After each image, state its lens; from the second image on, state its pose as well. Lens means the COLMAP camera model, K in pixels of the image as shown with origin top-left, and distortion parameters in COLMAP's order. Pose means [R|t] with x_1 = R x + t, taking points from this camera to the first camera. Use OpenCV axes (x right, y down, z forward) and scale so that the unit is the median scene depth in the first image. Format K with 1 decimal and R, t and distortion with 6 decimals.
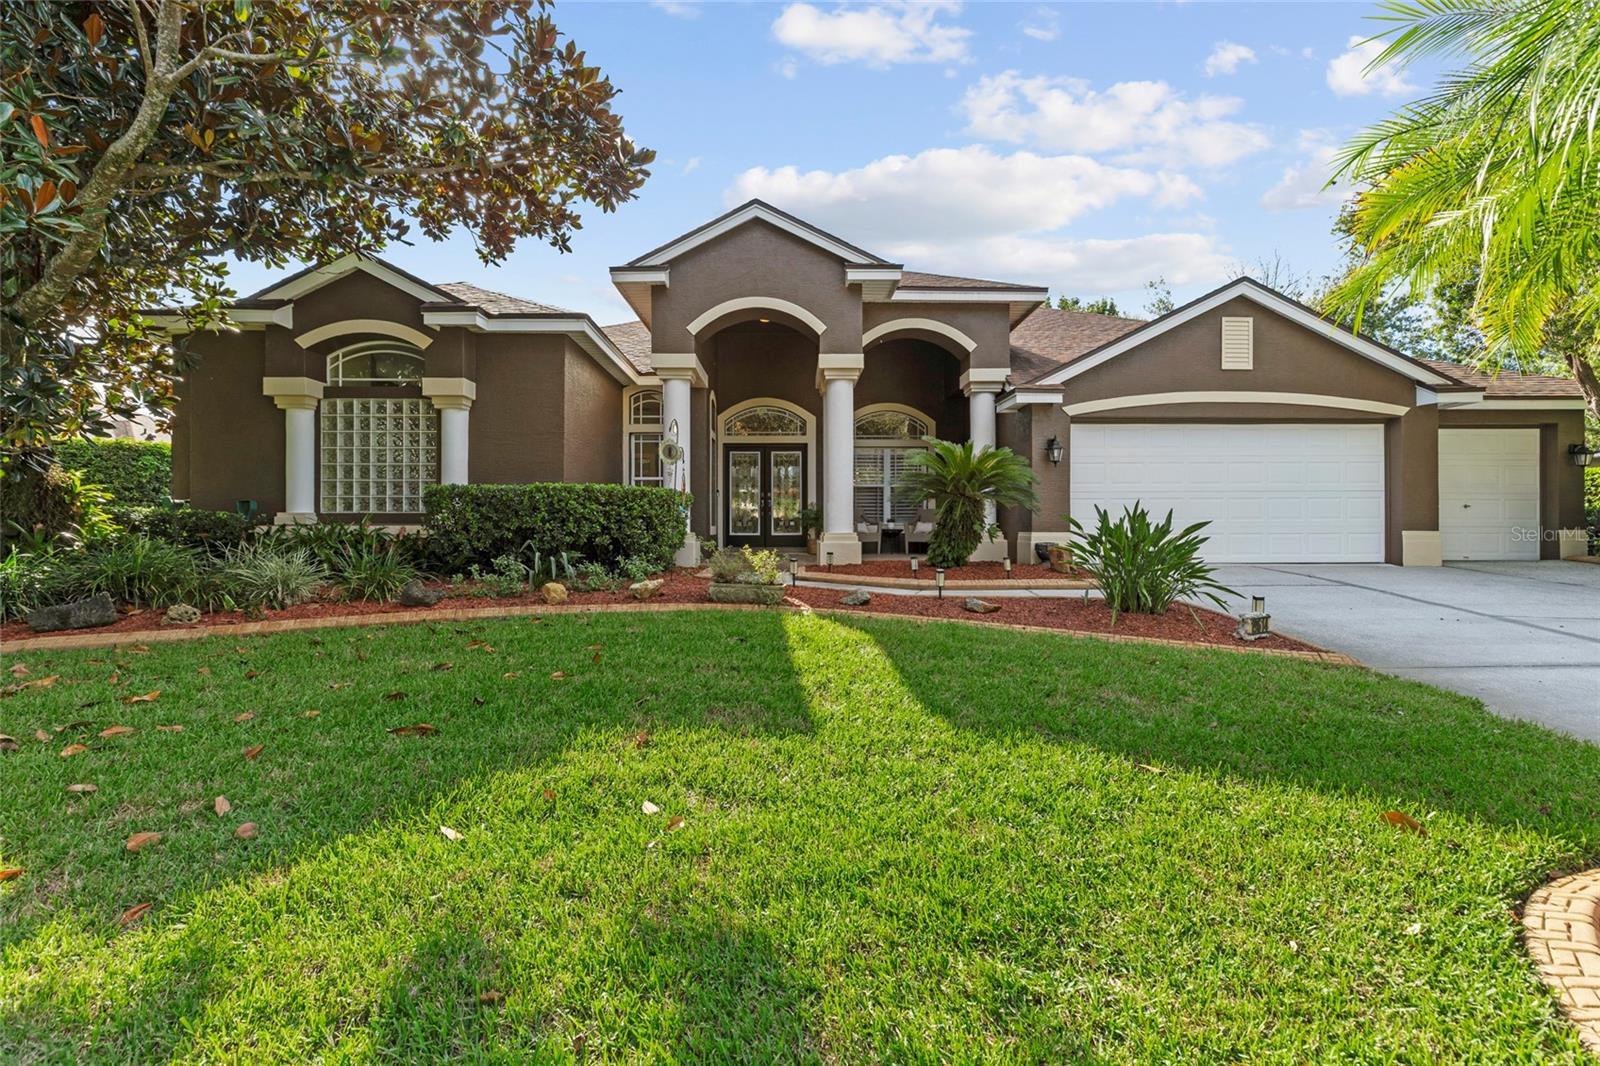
lens RADIAL K [[729.9, 0, 781.8], [0, 729.9, 471.2], [0, 0, 1]] dist [0.005615, 0.000136]
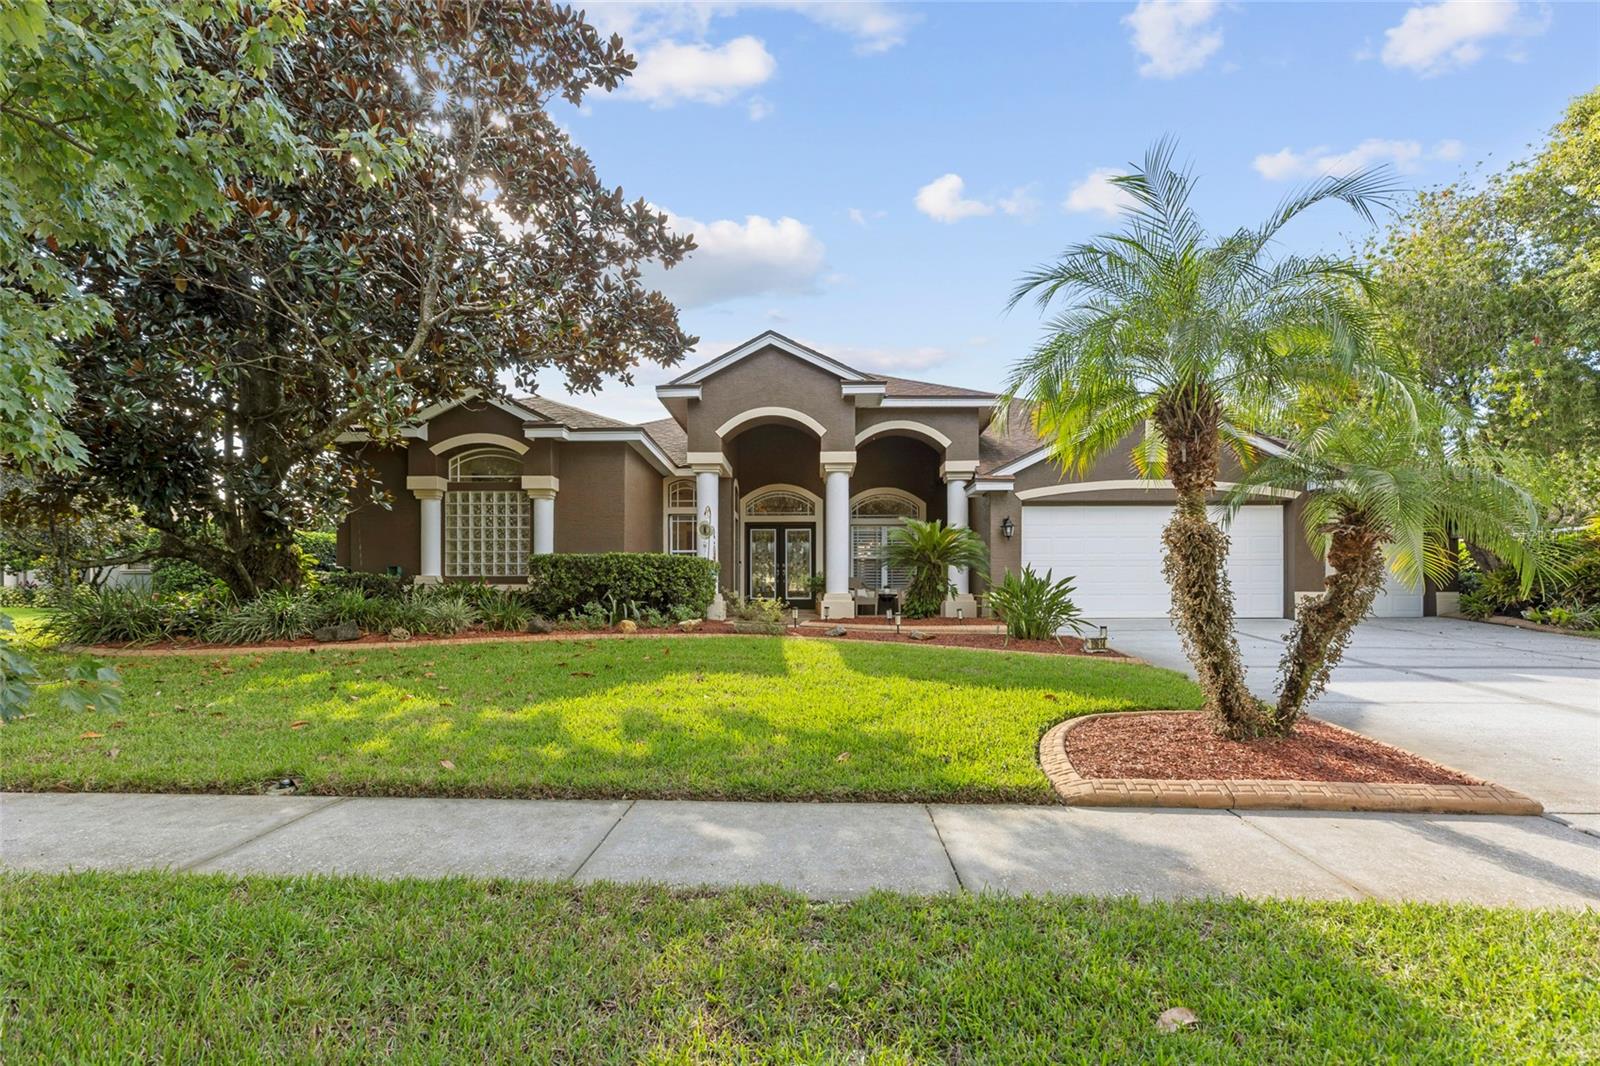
lens RADIAL K [[729.9, 0, 803.4], [0, 729.9, 532.6], [0, 0, 1]] dist [0.005615, 0.000136]
pose [[0.999991, -0.003530, -0.002170, 0.031486], [0.003482, 0.999757, -0.021785, 0.008301], [0.002247, 0.021777, 0.999760, -0.334426]]
